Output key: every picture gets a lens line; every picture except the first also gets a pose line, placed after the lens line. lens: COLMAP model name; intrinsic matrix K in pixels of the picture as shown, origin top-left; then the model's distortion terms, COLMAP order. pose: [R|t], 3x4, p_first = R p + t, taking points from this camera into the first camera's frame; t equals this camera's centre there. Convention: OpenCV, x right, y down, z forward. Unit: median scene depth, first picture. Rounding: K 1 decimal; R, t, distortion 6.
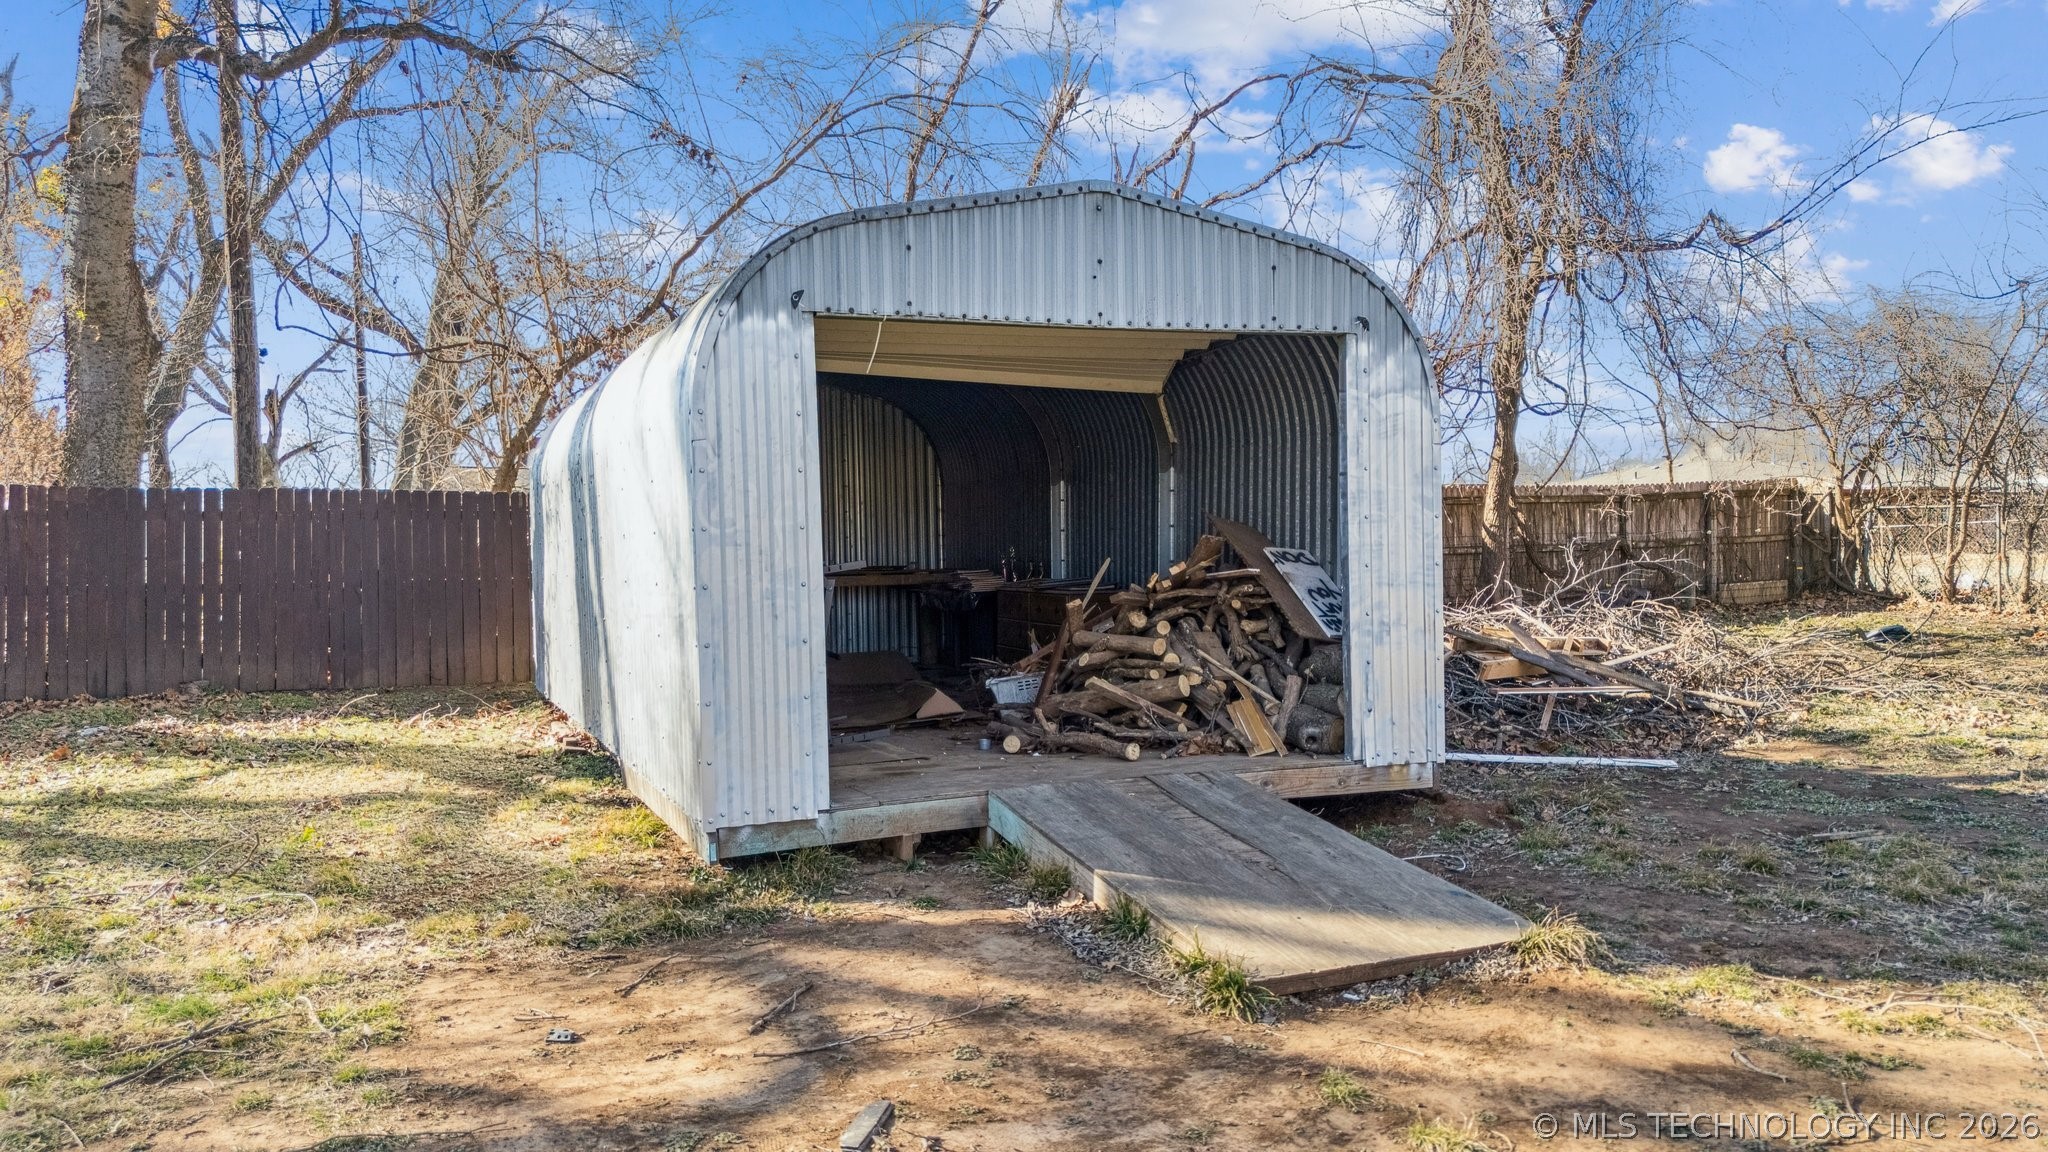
lens RADIAL K [[1549.5, 0, 1024.0], [0, 1549.5, 576.0], [0, 0, 1]] dist [0.001899, -0.000235]
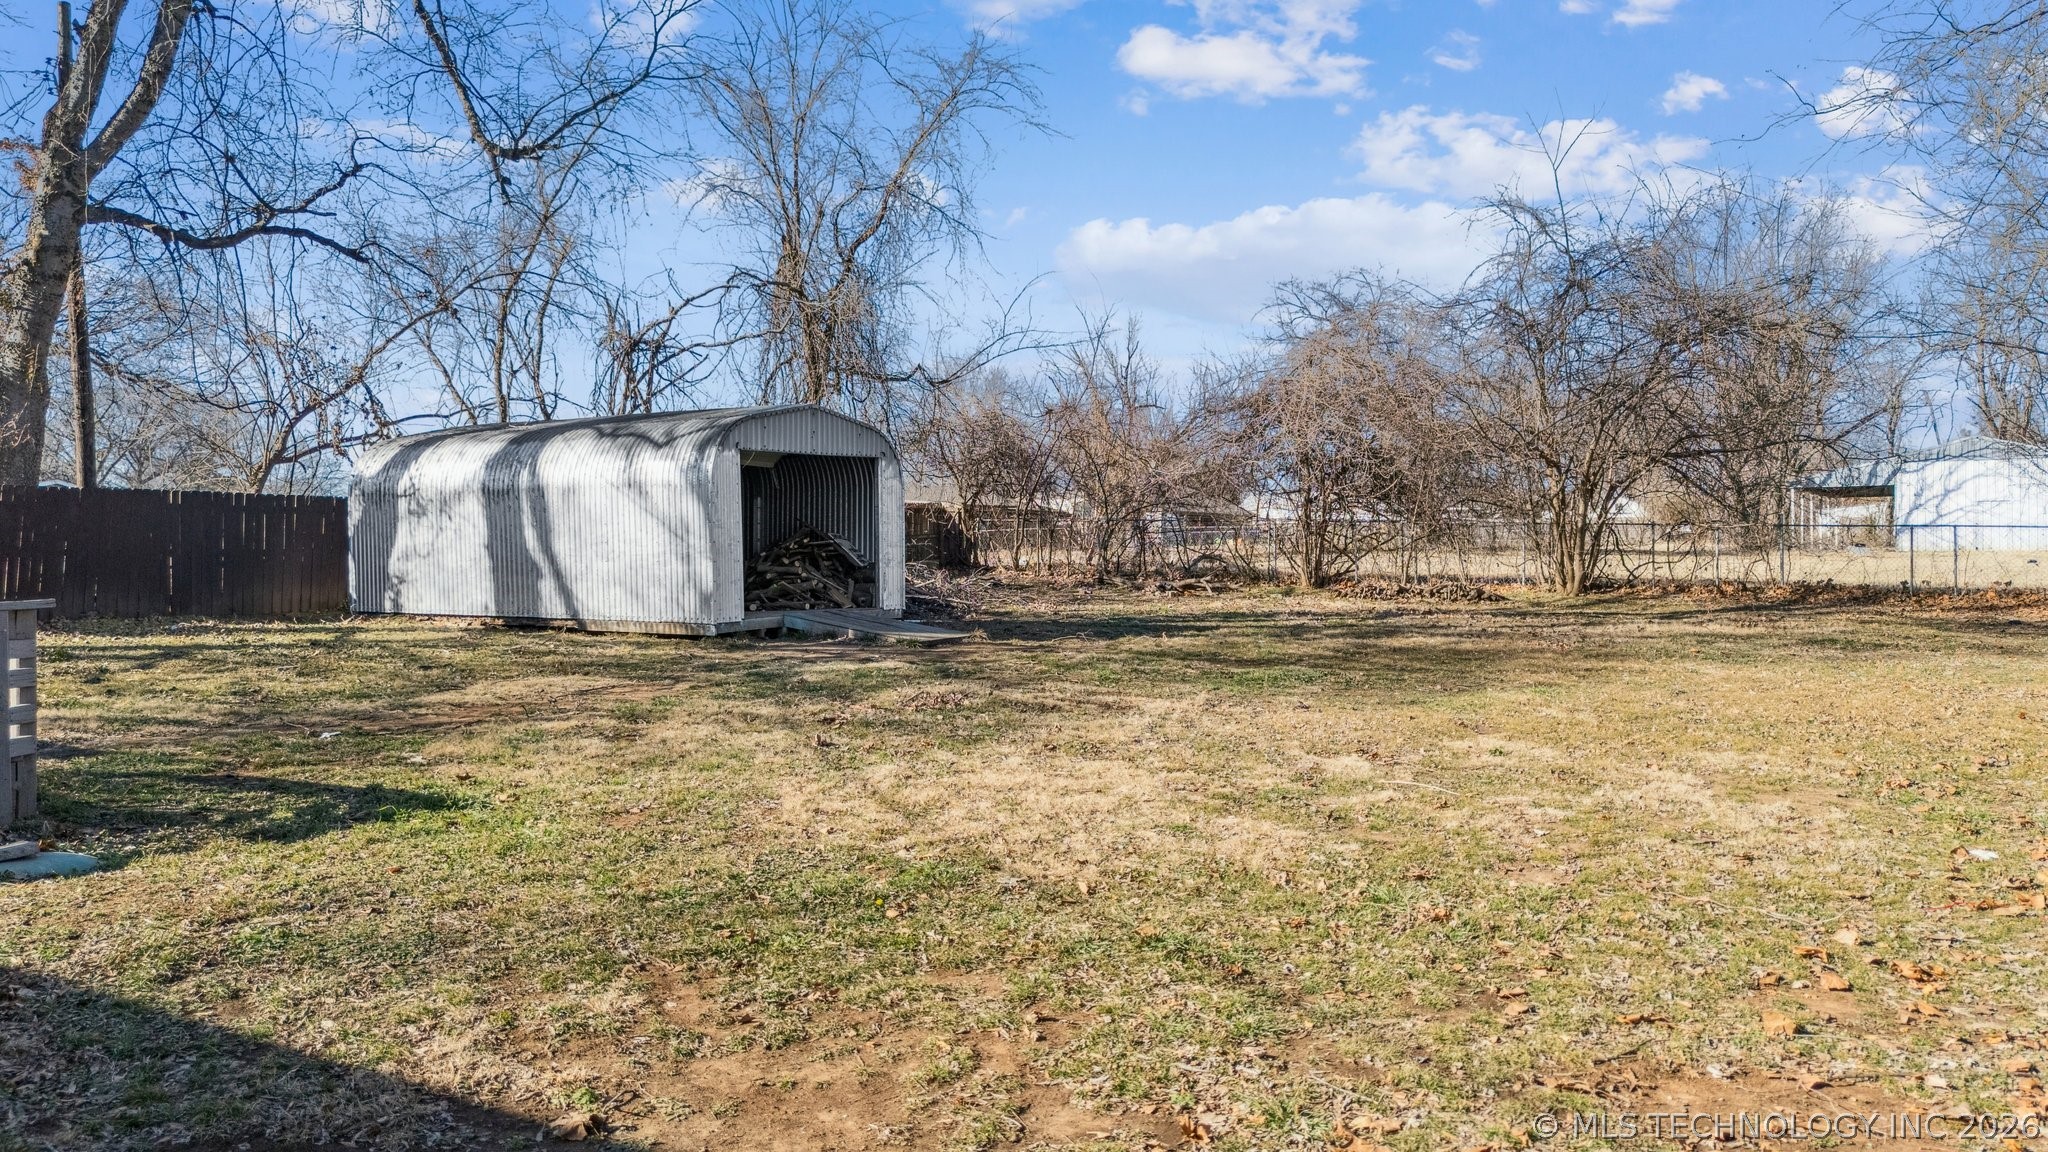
lens RADIAL K [[1549.5, 0, 1024.0], [0, 1549.5, 576.0], [0, 0, 1]] dist [0.001899, -0.000235]
pose [[0.836717, -0.001550, 0.547634, -0.768883], [0.002456, 0.999997, -0.000924, 0.044331], [-0.547630, 0.002118, 0.836718, -1.041371]]
